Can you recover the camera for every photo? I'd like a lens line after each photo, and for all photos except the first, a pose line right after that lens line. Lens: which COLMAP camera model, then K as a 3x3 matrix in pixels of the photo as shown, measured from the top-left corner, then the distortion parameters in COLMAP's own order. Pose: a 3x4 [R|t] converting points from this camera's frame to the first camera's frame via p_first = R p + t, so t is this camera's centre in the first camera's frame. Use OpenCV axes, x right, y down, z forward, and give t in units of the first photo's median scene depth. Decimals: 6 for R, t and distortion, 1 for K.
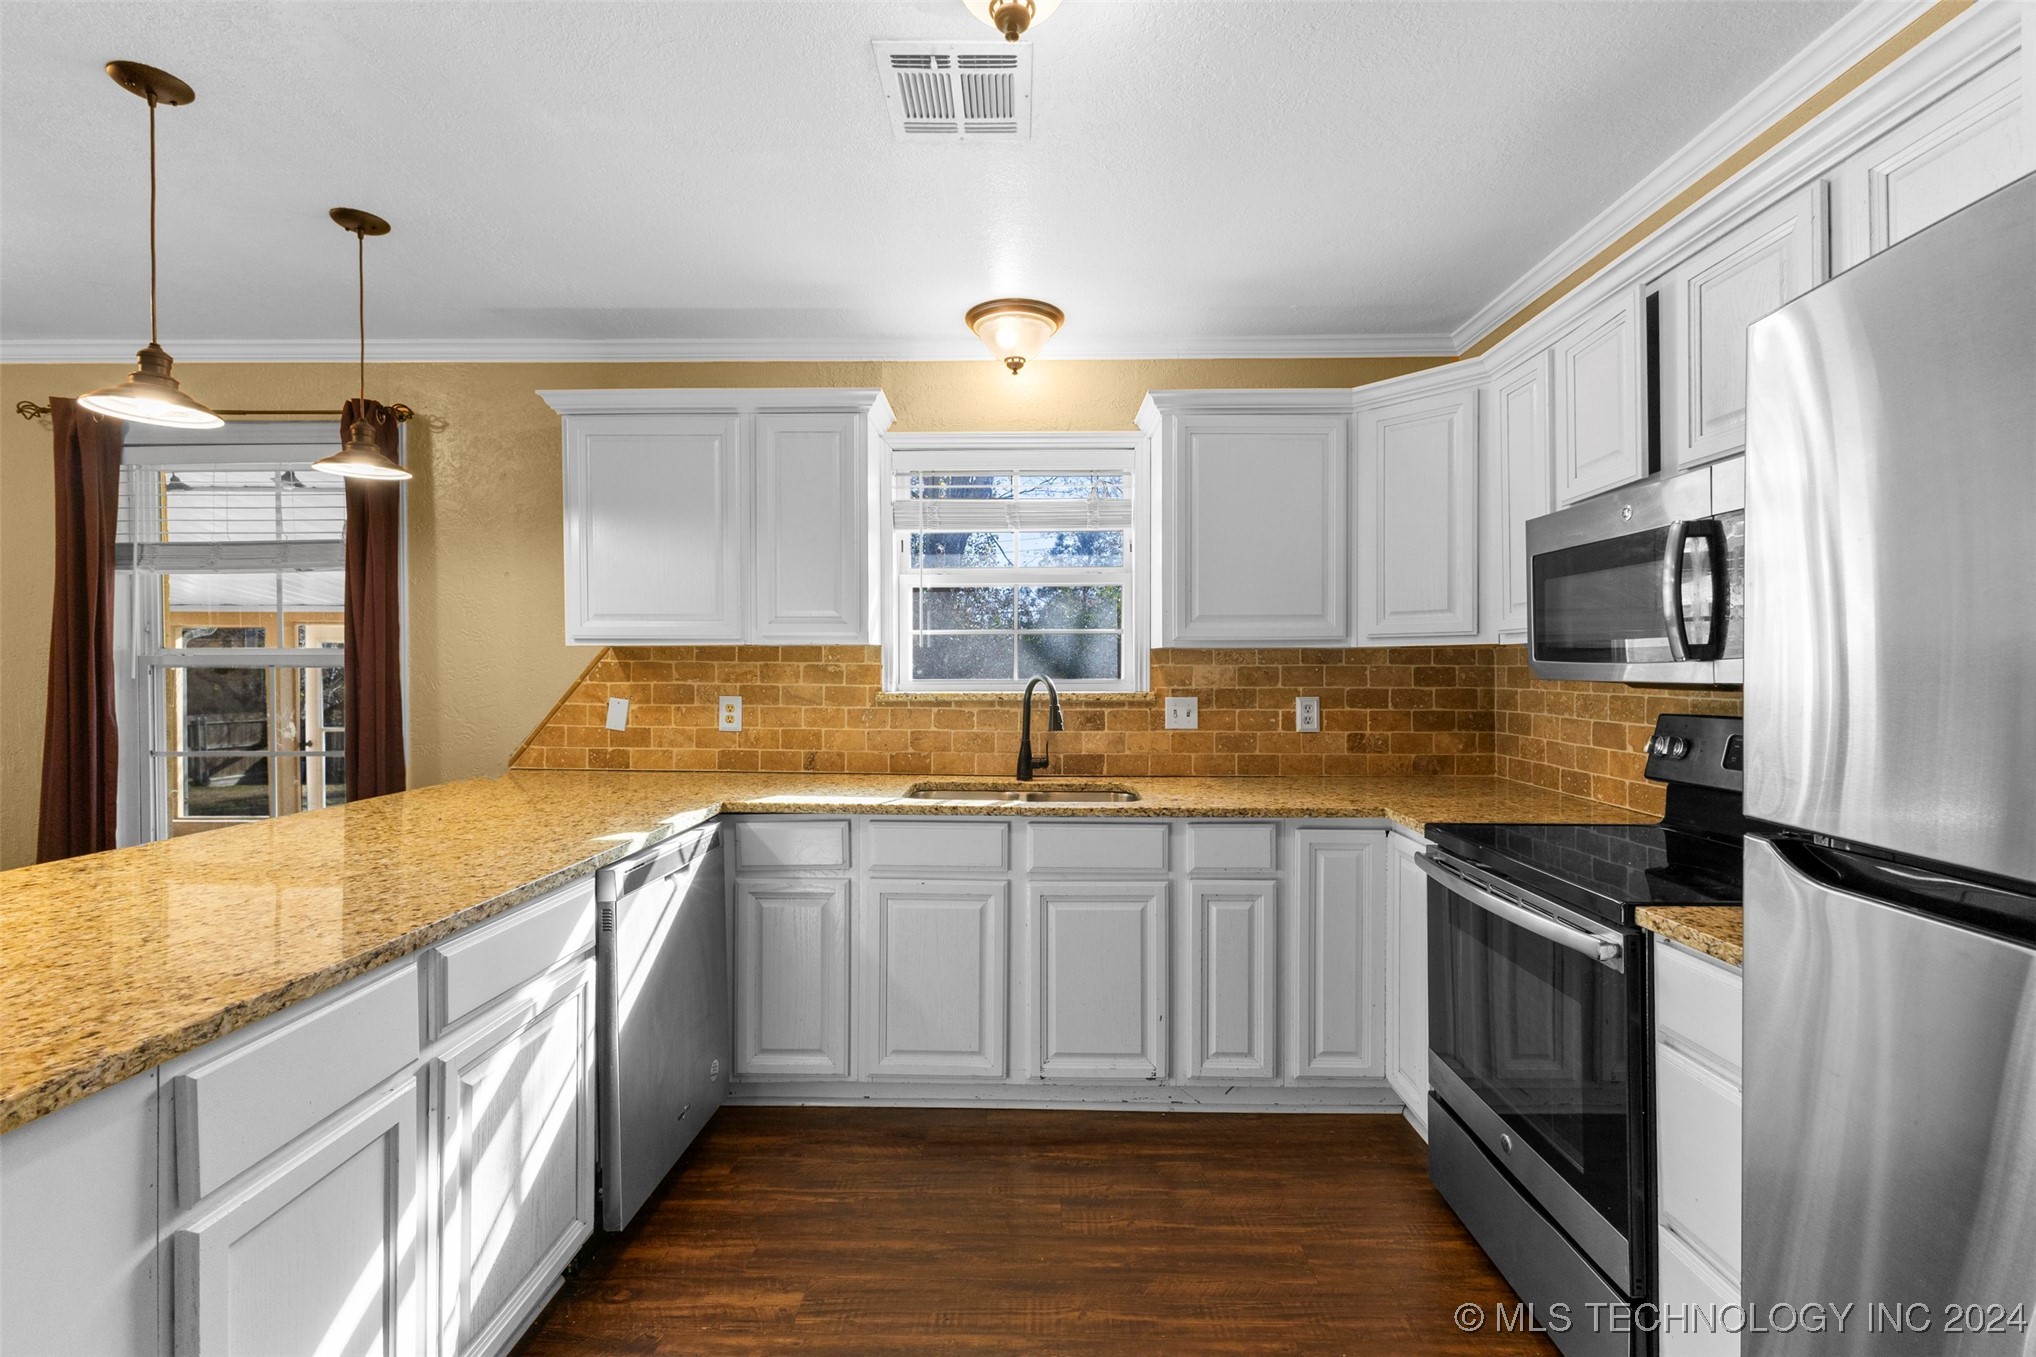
lens RADIAL K [[878.1, 0, 1015.2], [0, 878.1, 669.1], [0, 0, 1]] dist [0.010779, -0.000252]
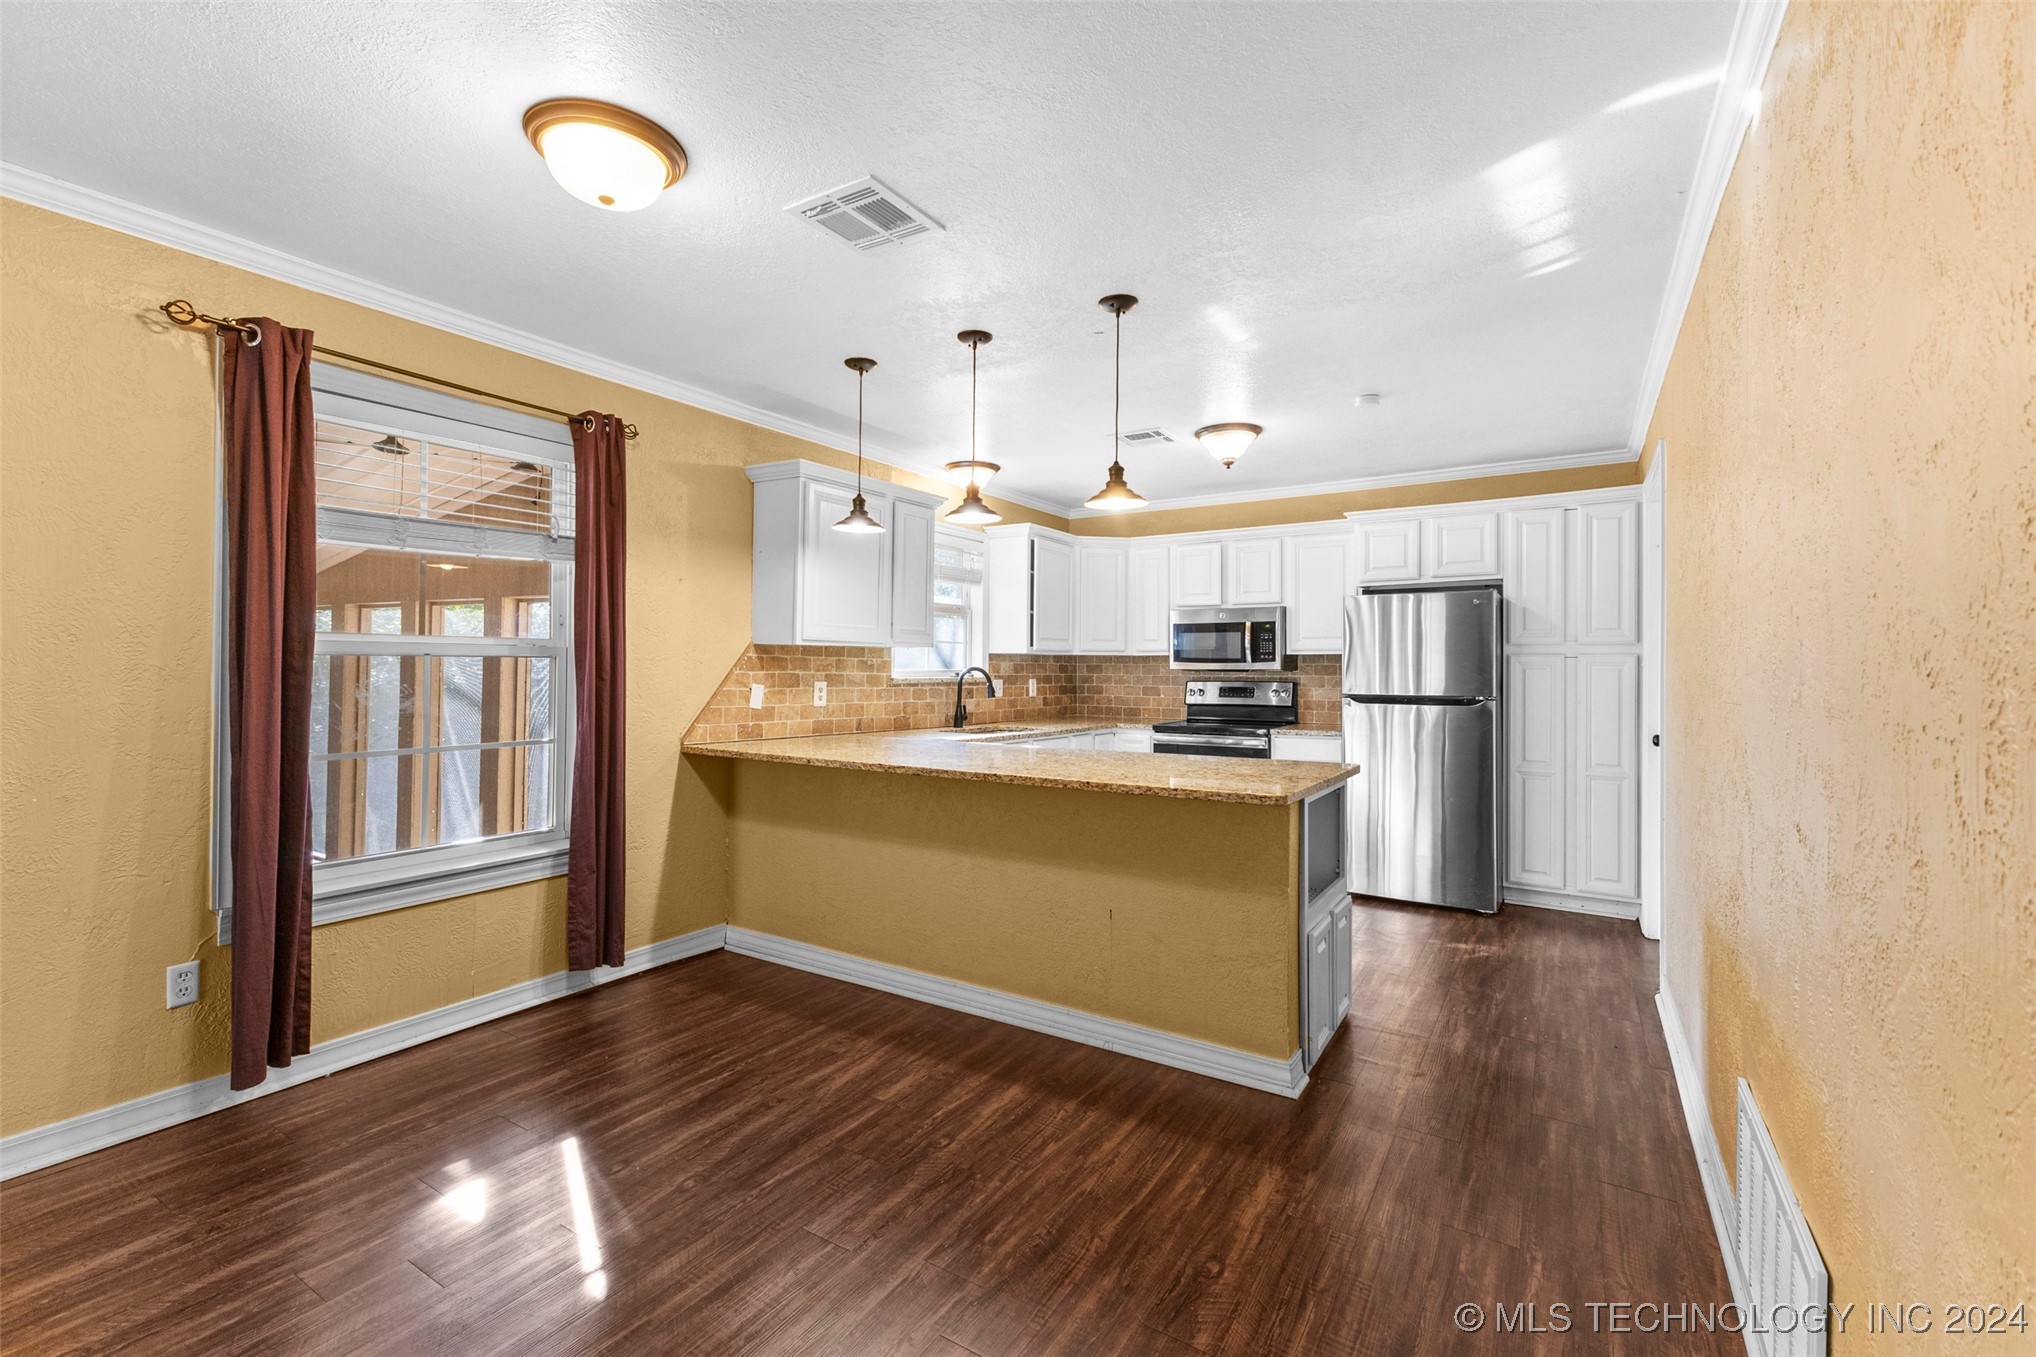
lens RADIAL K [[881.0, 0, 1018.6], [0, 881.0, 659.2], [0, 0, 1]] dist [-0.002390, -0.000195]
pose [[0.515653, 0.012222, 0.856711, -1.520108], [-0.004859, 0.999924, -0.011340, 0.010617], [-0.856784, 0.001684, 0.515673, 0.001248]]
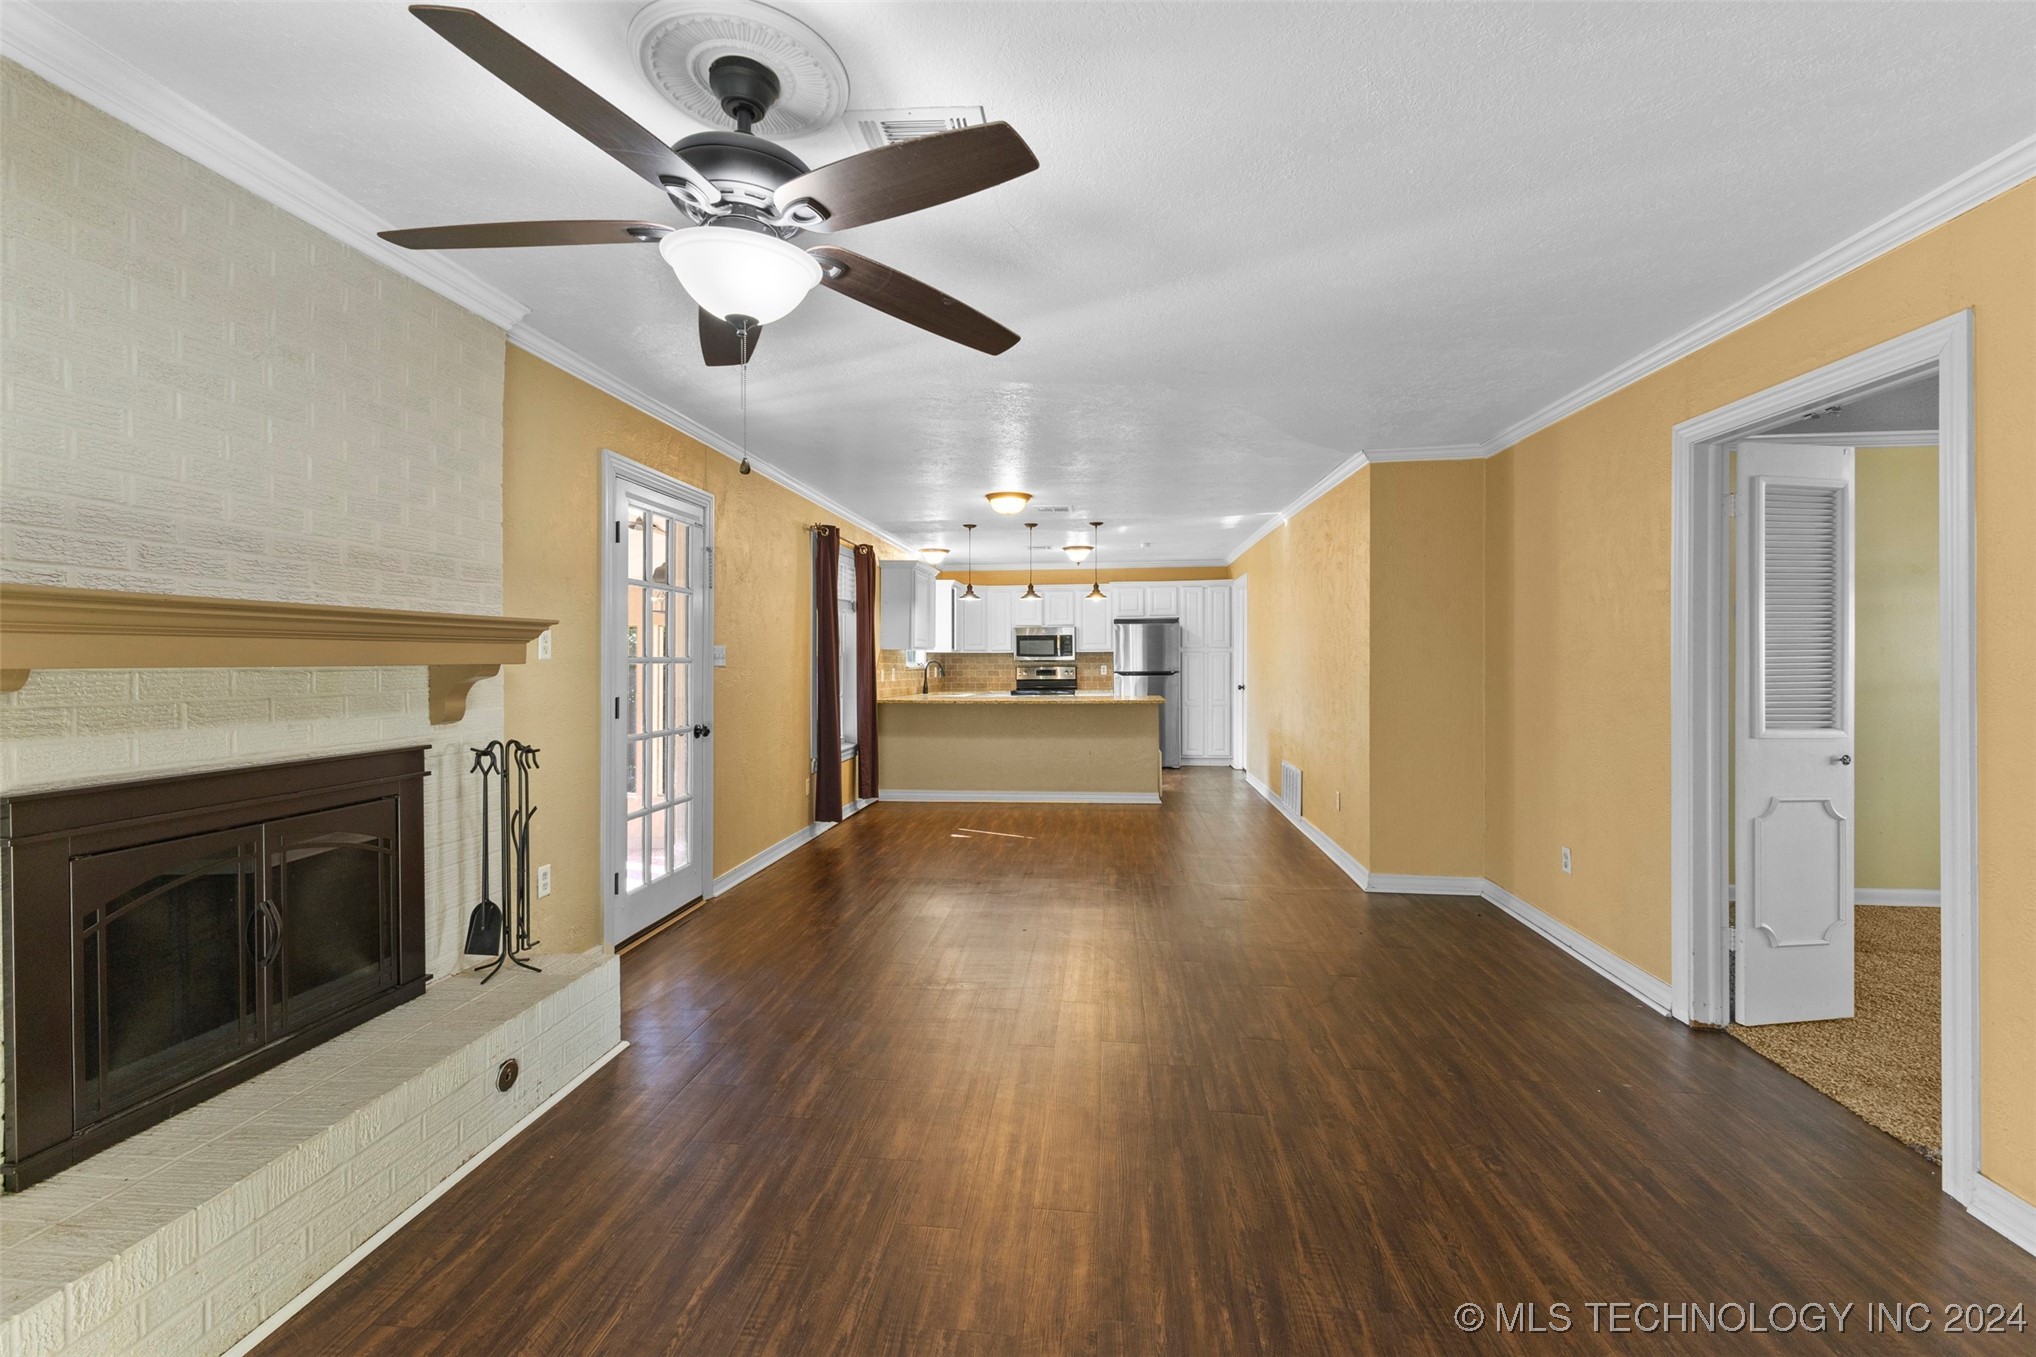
lens RADIAL K [[878.1, 0, 1015.2], [0, 878.1, 669.1], [0, 0, 1]] dist [0.010779, -0.000252]
pose [[0.089125, -0.009610, 0.995974, -3.322885], [0.007418, 0.999932, 0.008984, 0.012301], [-0.995993, 0.006587, 0.089190, 0.424792]]
